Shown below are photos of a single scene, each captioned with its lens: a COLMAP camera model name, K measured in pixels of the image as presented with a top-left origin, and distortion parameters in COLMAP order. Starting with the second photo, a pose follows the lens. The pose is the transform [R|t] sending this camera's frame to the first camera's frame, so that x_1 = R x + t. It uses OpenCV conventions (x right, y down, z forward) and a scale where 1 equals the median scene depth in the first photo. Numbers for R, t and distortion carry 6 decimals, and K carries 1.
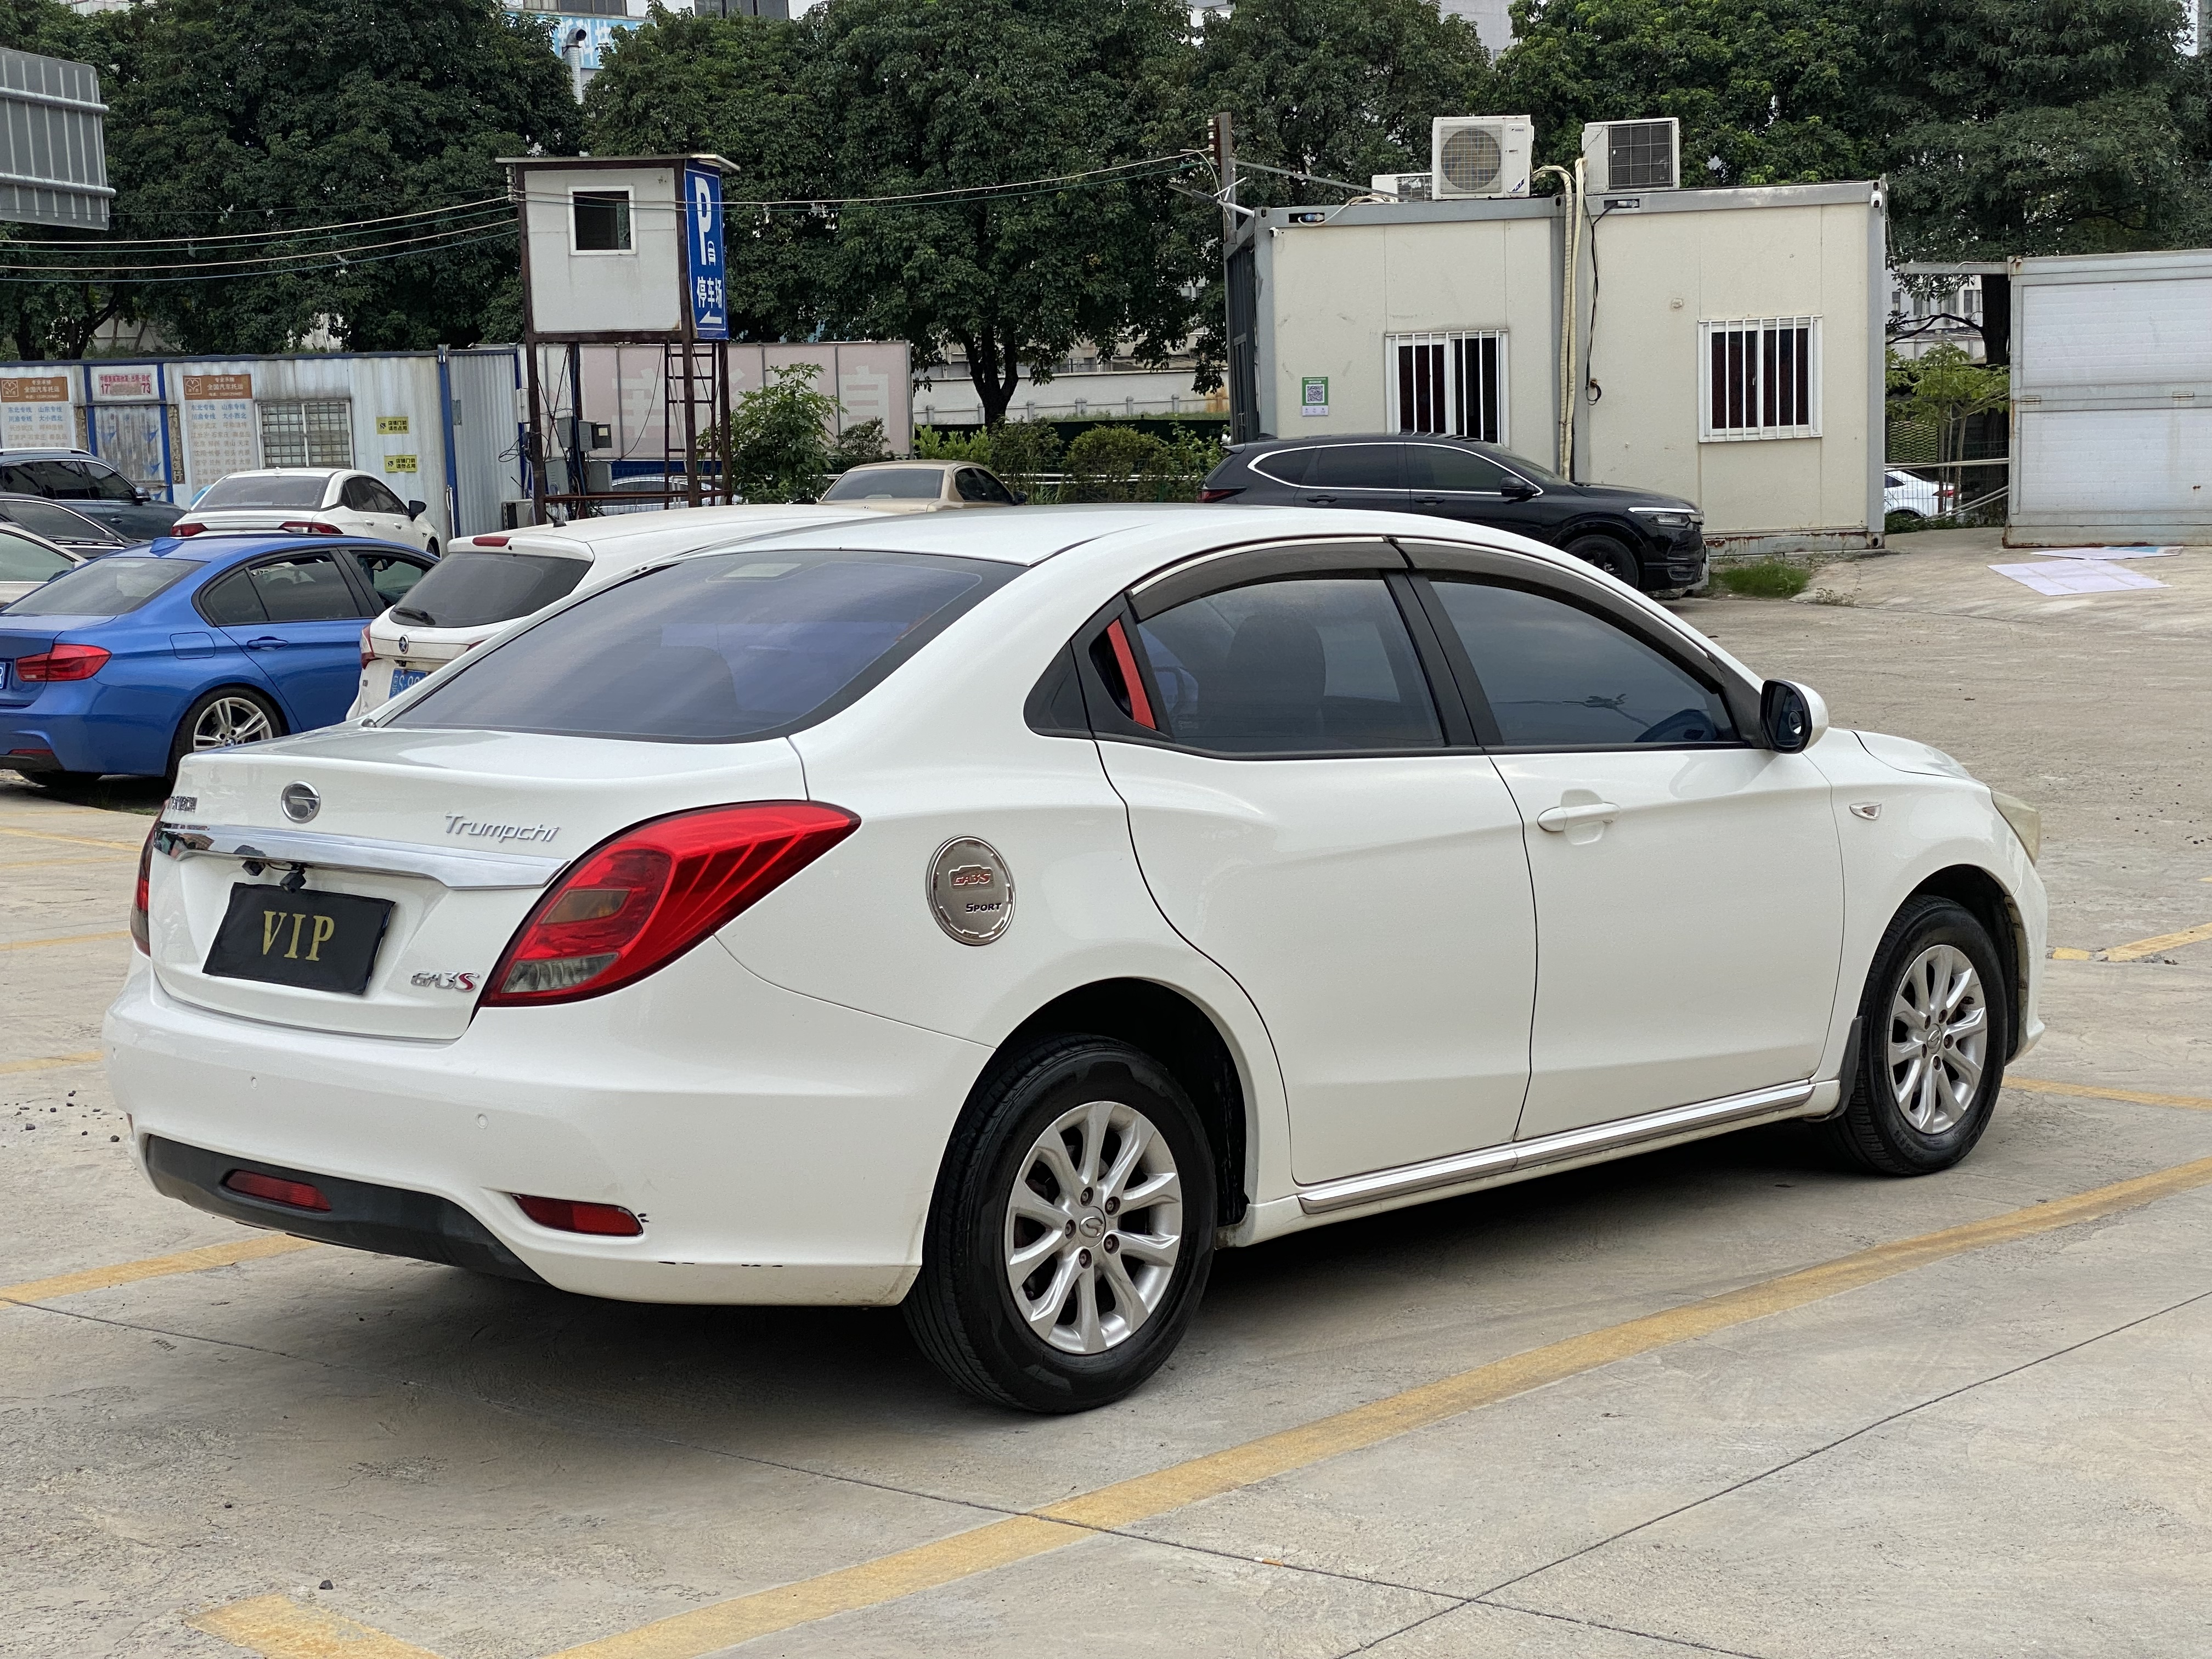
lens RADIAL K [[3288.0, 0, 1106.0], [0, 3288.0, 829.5], [0, 0, 1]] dist [0.035463, 0.024086]
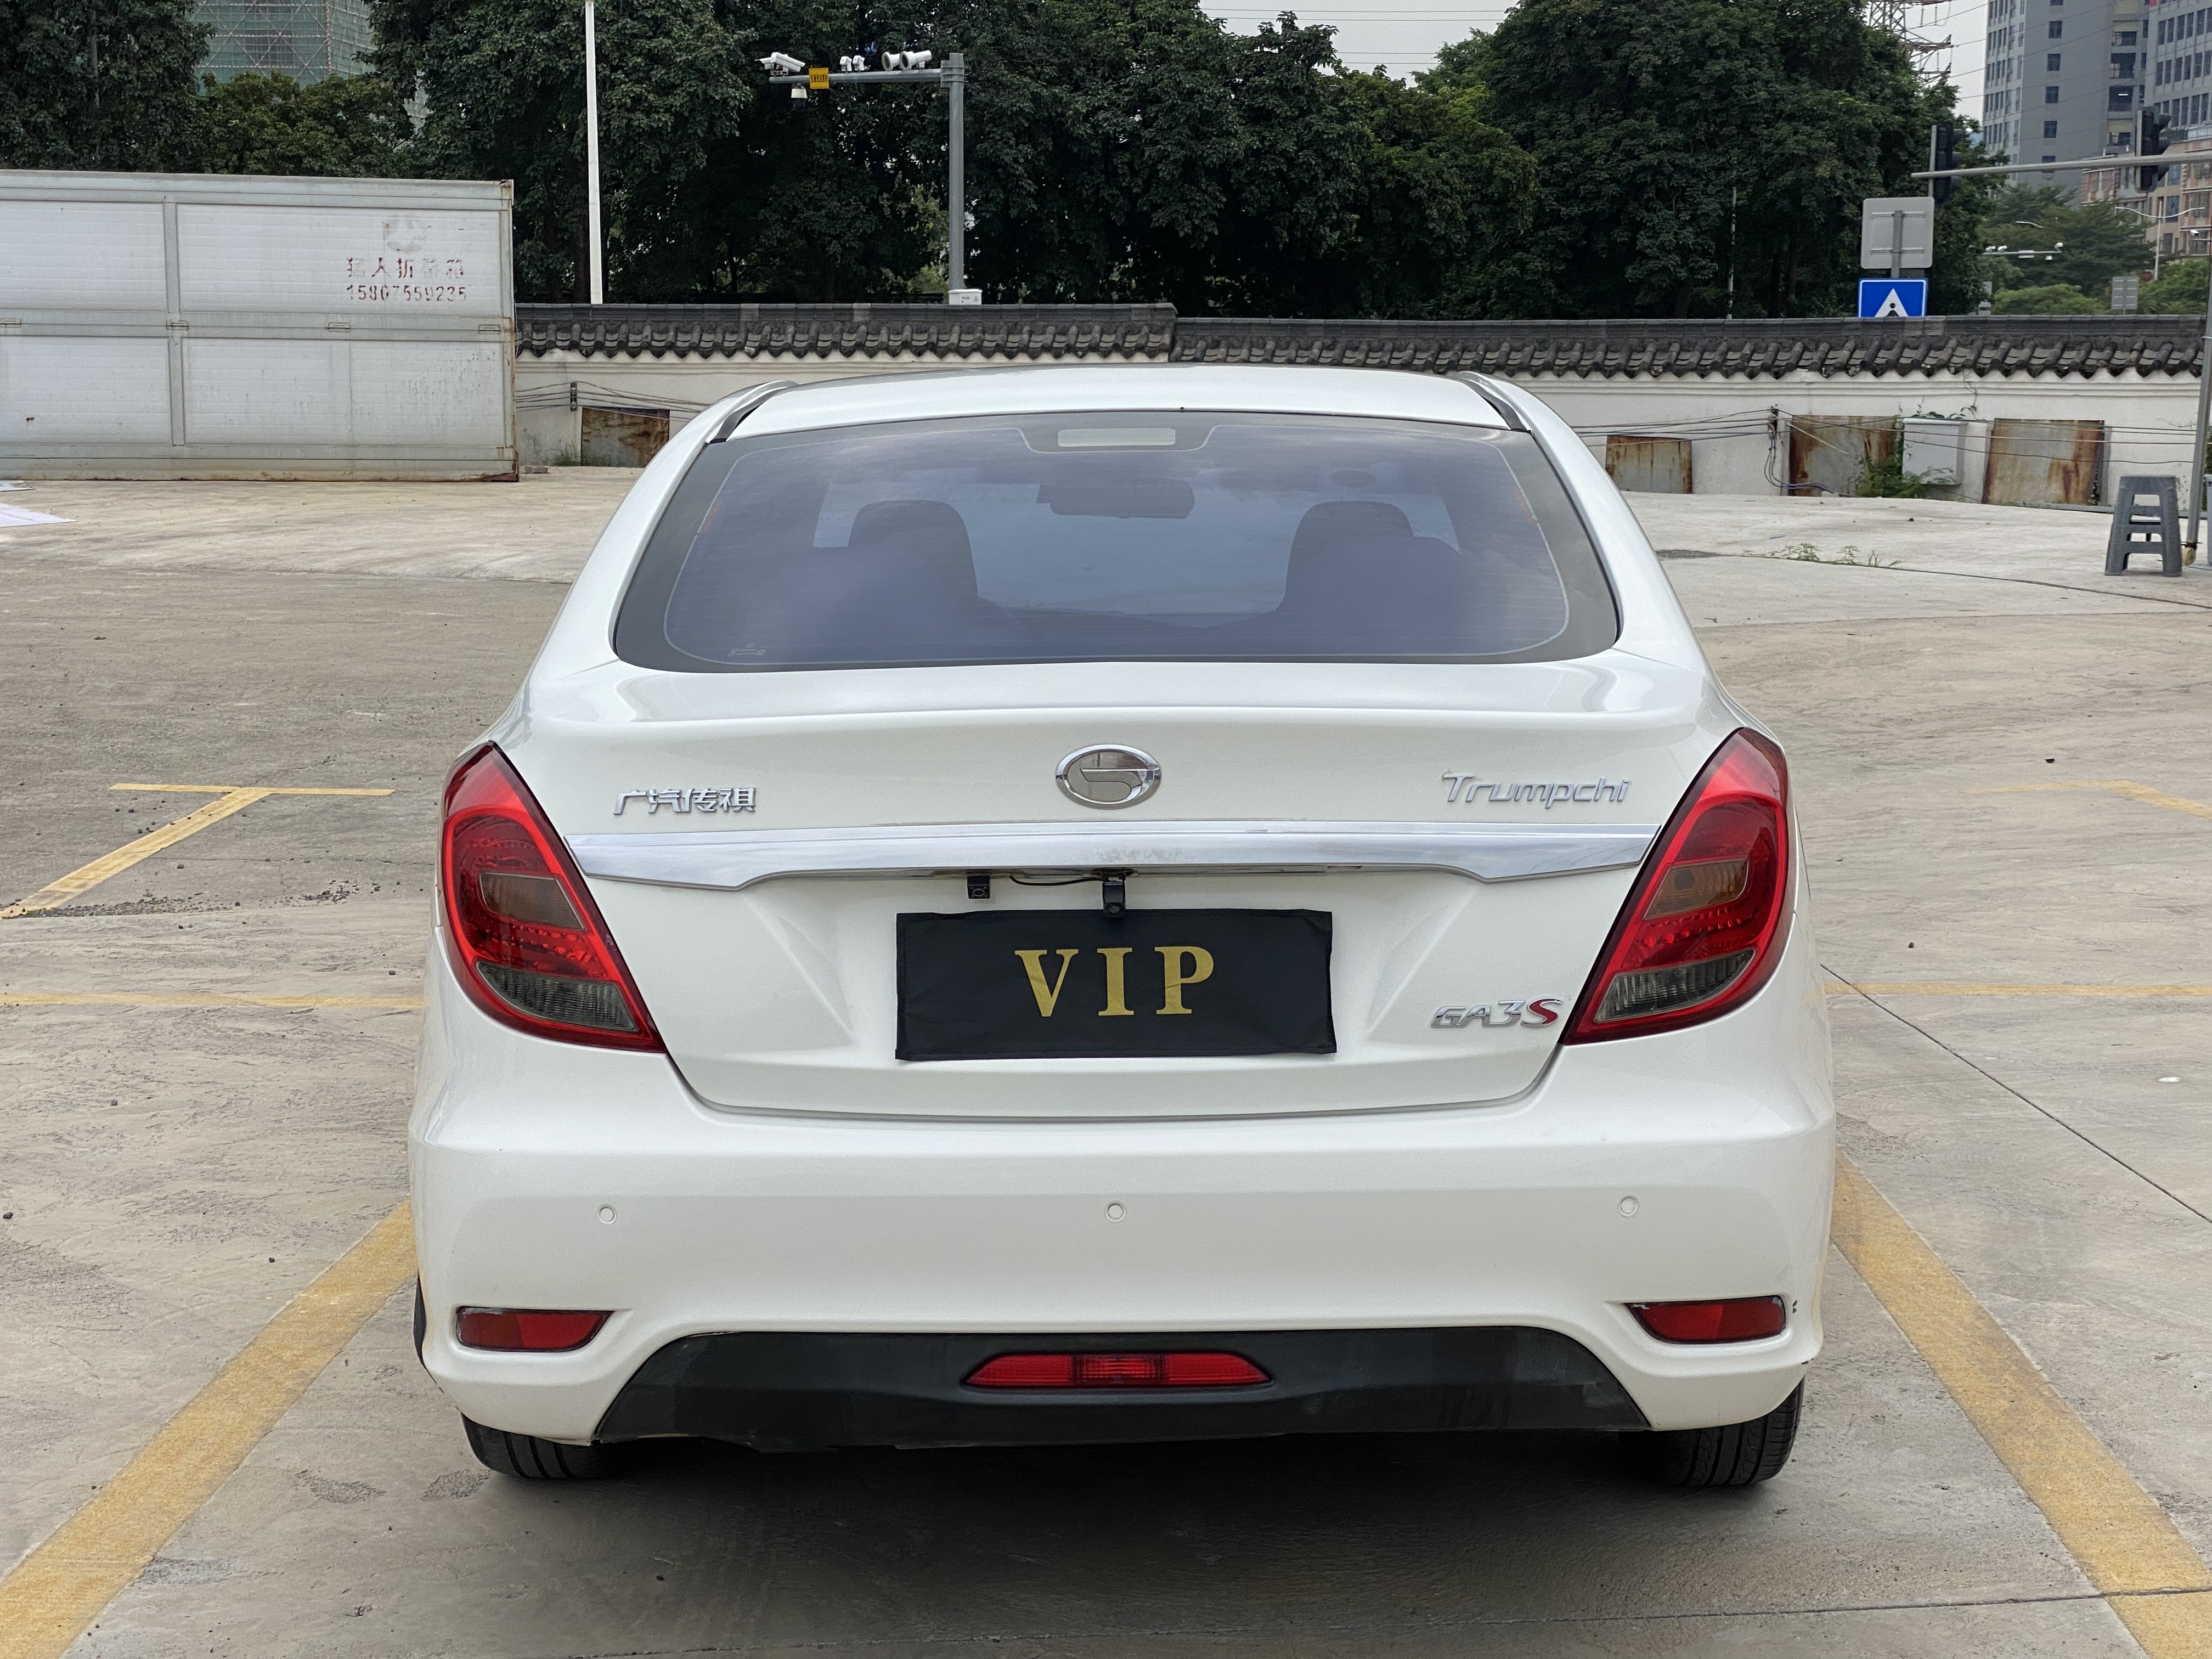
lens RADIAL K [[3284.7, 0, 1106.0], [0, 3284.7, 829.5], [0, 0, 1]] dist [0.330331, -1.172213]
pose [[0.754409, -0.078563, 0.651686, -0.674980], [0.068673, 0.996810, 0.040670, -0.025121], [-0.652802, 0.014071, 0.757398, 0.502151]]
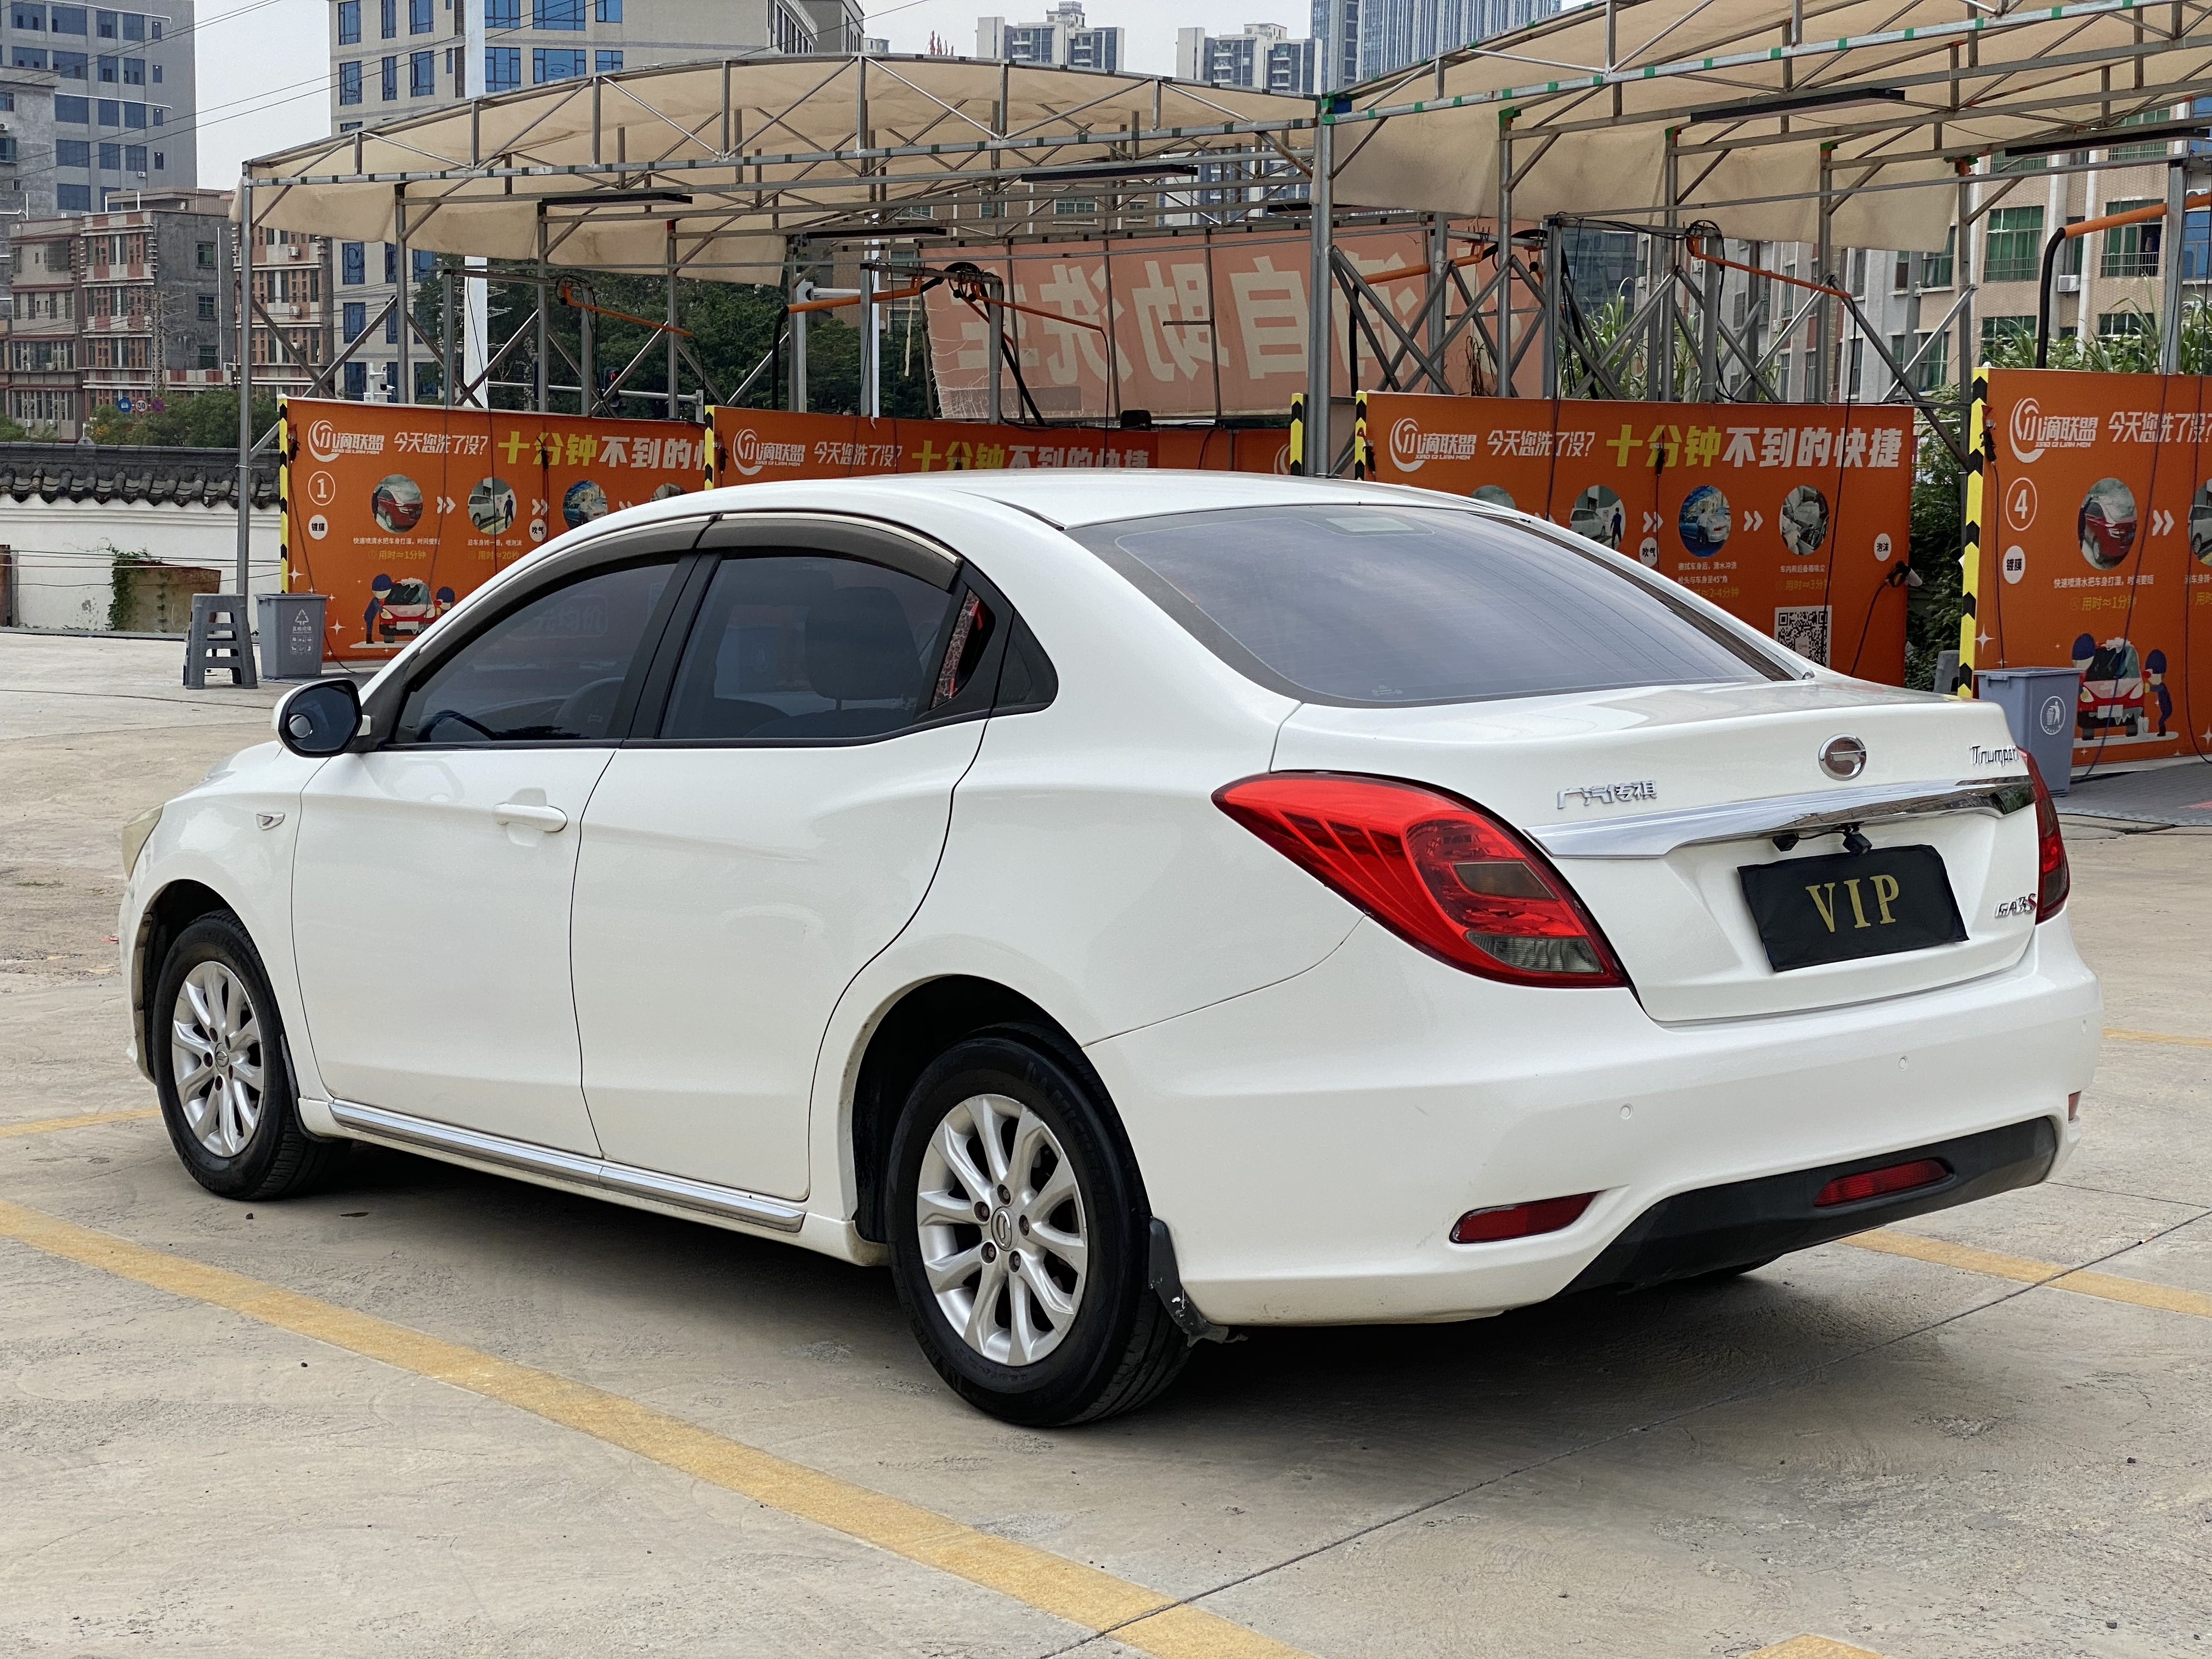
lens RADIAL K [[3338.2, 0, 1106.0], [0, 3338.2, 829.5], [0, 0, 1]] dist [0.119001, -0.137566]
pose [[0.119250, -0.081909, 0.989480, -1.192711], [0.107985, 0.991749, 0.069083, -0.075220], [-0.986974, 0.098611, 0.127111, 1.085979]]
